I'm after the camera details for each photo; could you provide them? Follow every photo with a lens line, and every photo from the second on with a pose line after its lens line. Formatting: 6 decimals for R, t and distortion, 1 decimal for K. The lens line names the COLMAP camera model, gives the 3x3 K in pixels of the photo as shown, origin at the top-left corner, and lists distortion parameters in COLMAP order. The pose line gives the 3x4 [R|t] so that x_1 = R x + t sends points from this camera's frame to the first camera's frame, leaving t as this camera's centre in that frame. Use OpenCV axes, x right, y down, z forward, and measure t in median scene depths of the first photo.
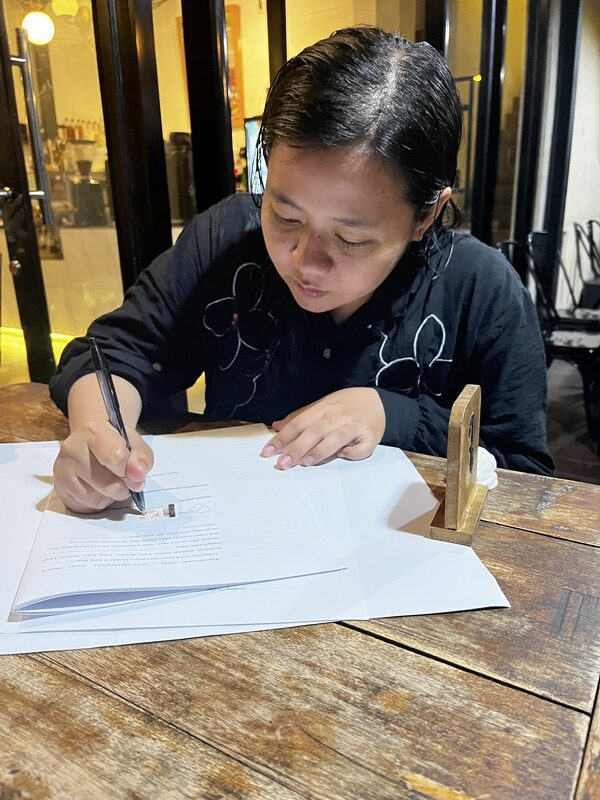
lens RADIAL K [[613.8, 0, 296.3], [0, 613.8, 395.8], [0, 0, 1]] dist [0.053658, -0.098053]
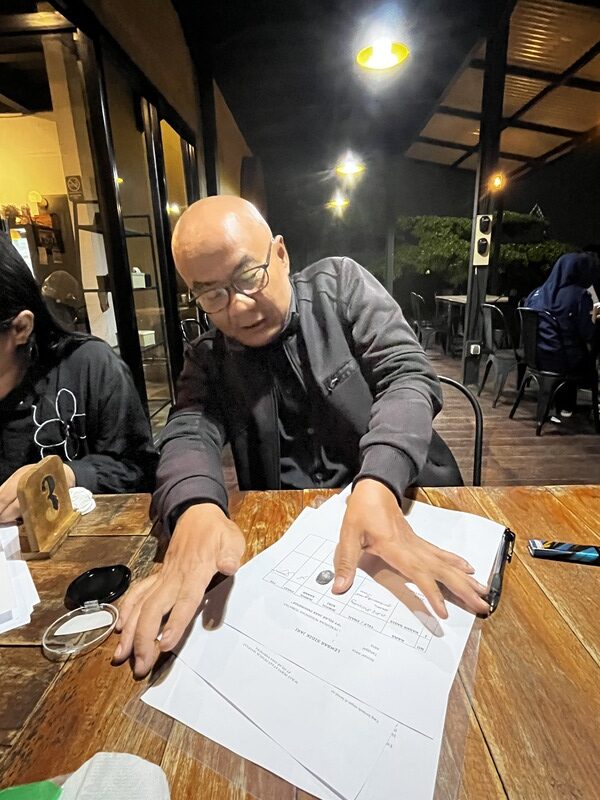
lens RADIAL K [[413.5, 0, 303.0], [0, 413.5, 395.4], [0, 0, 1]] dist [-0.007787, 0.001496]
pose [[0.867133, -0.128519, 0.481211, 0.313986], [0.148337, 0.988932, -0.003181, -0.064286], [-0.475476, 0.074140, 0.876599, -0.249149]]
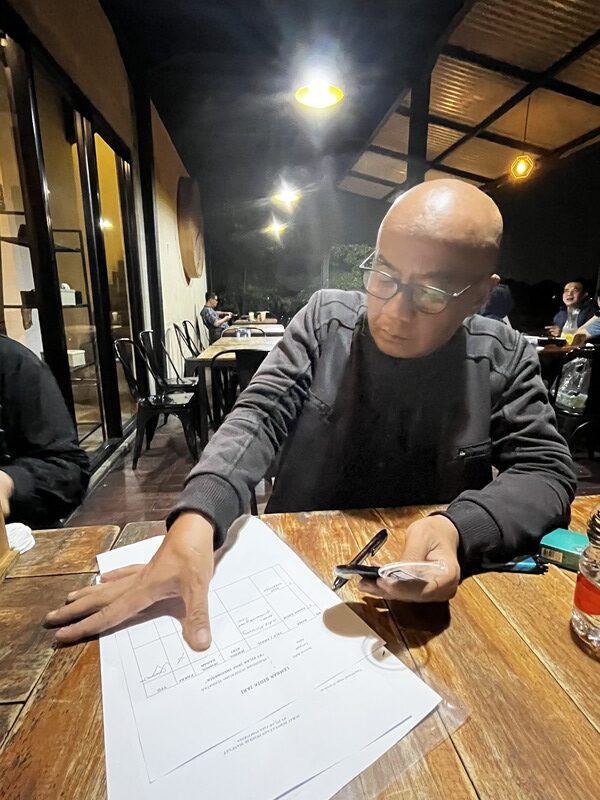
lens RADIAL K [[413.5, 0, 301.2], [0, 413.5, 396.7], [0, 0, 1]] dist [-0.007787, 0.001496]
pose [[0.784089, -0.106714, 0.611405, 0.259093], [0.155175, 0.987528, -0.026640, -0.084272], [-0.600937, 0.115763, 0.790869, -0.235025]]
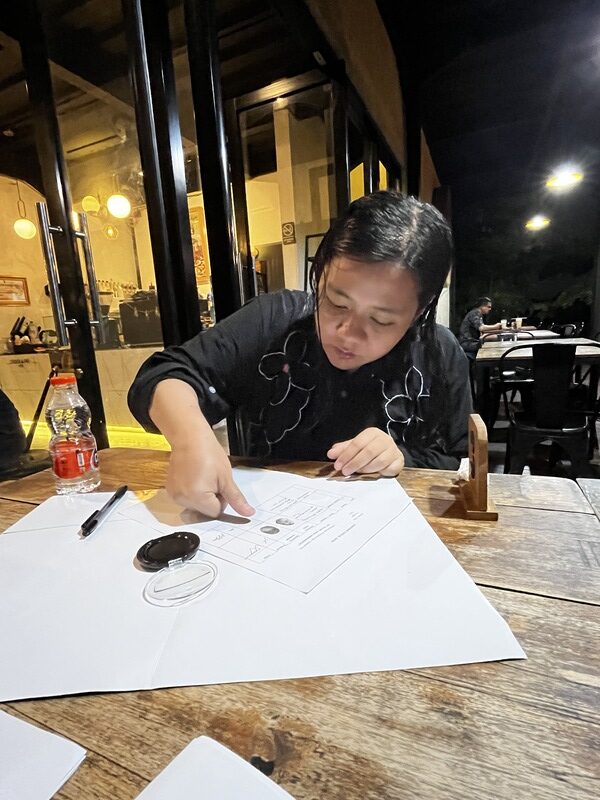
lens RADIAL K [[413.5, 0, 293.2], [0, 413.5, 405.1], [0, 0, 1]] dist [-0.007787, 0.001496]
pose [[0.990510, -0.059547, 0.123871, -0.248437], [0.074128, 0.990403, -0.116648, 0.038376], [-0.115737, 0.124723, 0.985418, 0.037327]]
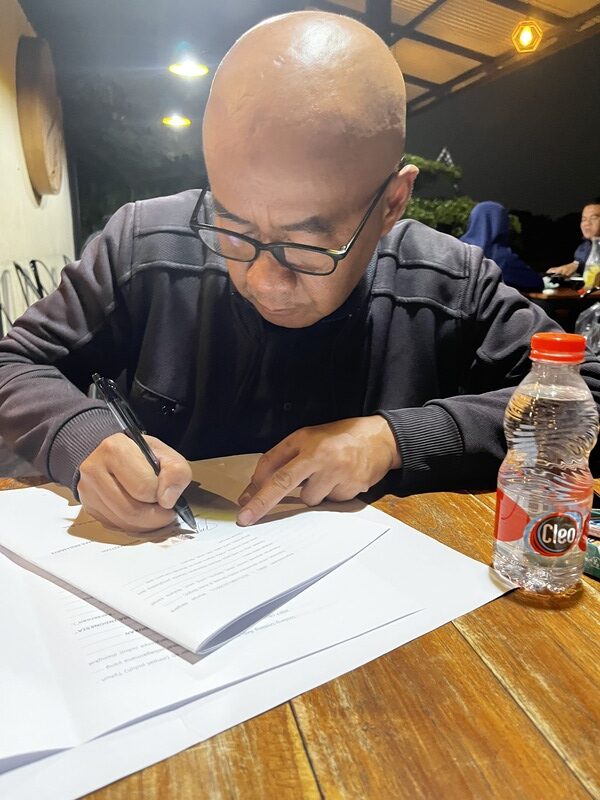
lens RADIAL K [[613.8, 0, 296.4], [0, 613.8, 396.4], [0, 0, 1]] dist [0.053658, -0.098053]
pose [[0.710921, -0.129759, 0.691198, 0.350307], [0.173260, 0.984853, 0.006682, 0.118800], [-0.681595, 0.115006, 0.722635, -0.327636]]
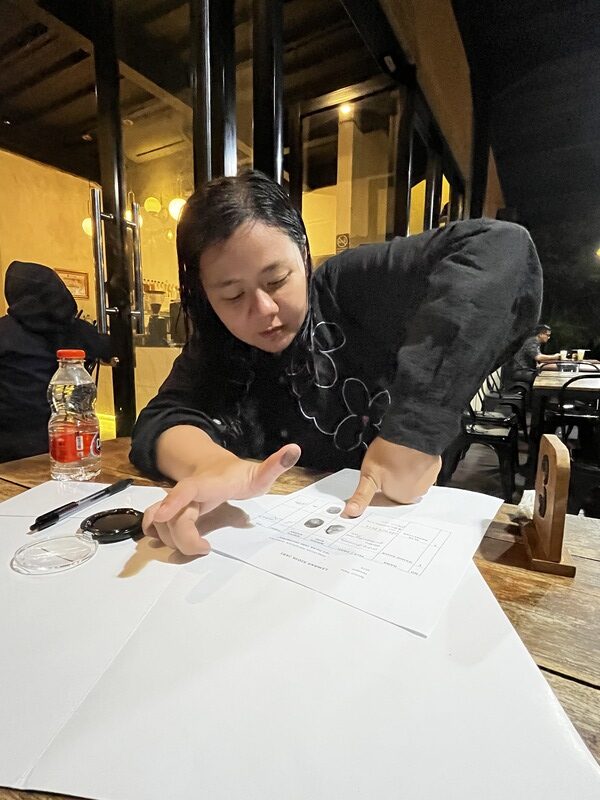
lens RADIAL K [[413.5, 0, 293.2], [0, 413.5, 403.1], [0, 0, 1]] dist [-0.007787, 0.001496]
pose [[0.998812, 0.038892, 0.029353, -0.205959], [-0.033871, 0.987251, -0.155529, 0.052777], [-0.035028, 0.154350, 0.987395, 0.192194]]
